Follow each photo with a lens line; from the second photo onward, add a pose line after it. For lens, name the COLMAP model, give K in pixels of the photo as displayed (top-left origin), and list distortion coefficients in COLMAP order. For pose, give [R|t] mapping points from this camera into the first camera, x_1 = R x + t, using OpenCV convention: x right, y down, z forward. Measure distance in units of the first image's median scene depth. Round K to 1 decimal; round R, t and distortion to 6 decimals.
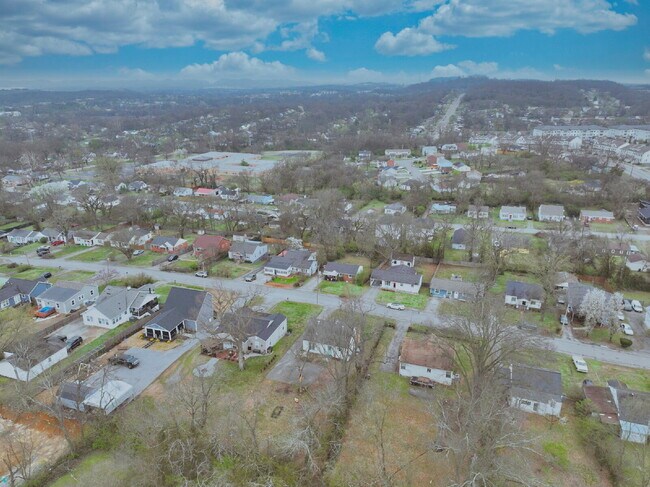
lens RADIAL K [[446.2, 0, 321.5], [0, 446.2, 272.3], [0, 0, 1]] dist [0.002540, 0.002420]
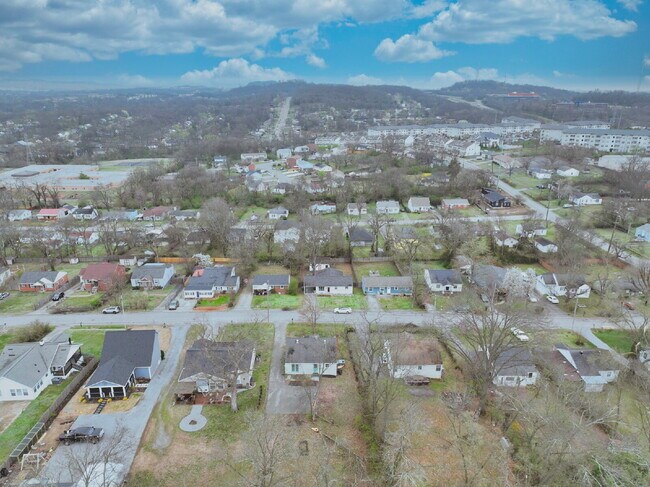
lens RADIAL K [[446.2, 0, 321.5], [0, 446.2, 272.3], [0, 0, 1]] dist [0.002540, 0.002420]
pose [[0.930556, -0.133424, 0.340974, -0.121354], [0.135711, 0.990598, 0.017254, -0.018711], [-0.340071, 0.030218, 0.939914, 0.047531]]
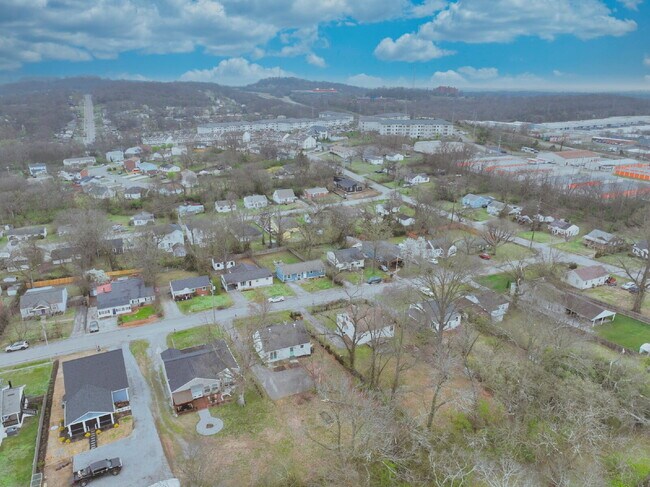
lens RADIAL K [[446.2, 0, 321.5], [0, 446.2, 272.3], [0, 0, 1]] dist [0.002540, 0.002420]
pose [[0.709518, -0.267111, 0.652101, -0.246391], [0.268181, 0.958096, 0.100657, -0.035445], [-0.651662, 0.103464, 0.751420, 0.087322]]
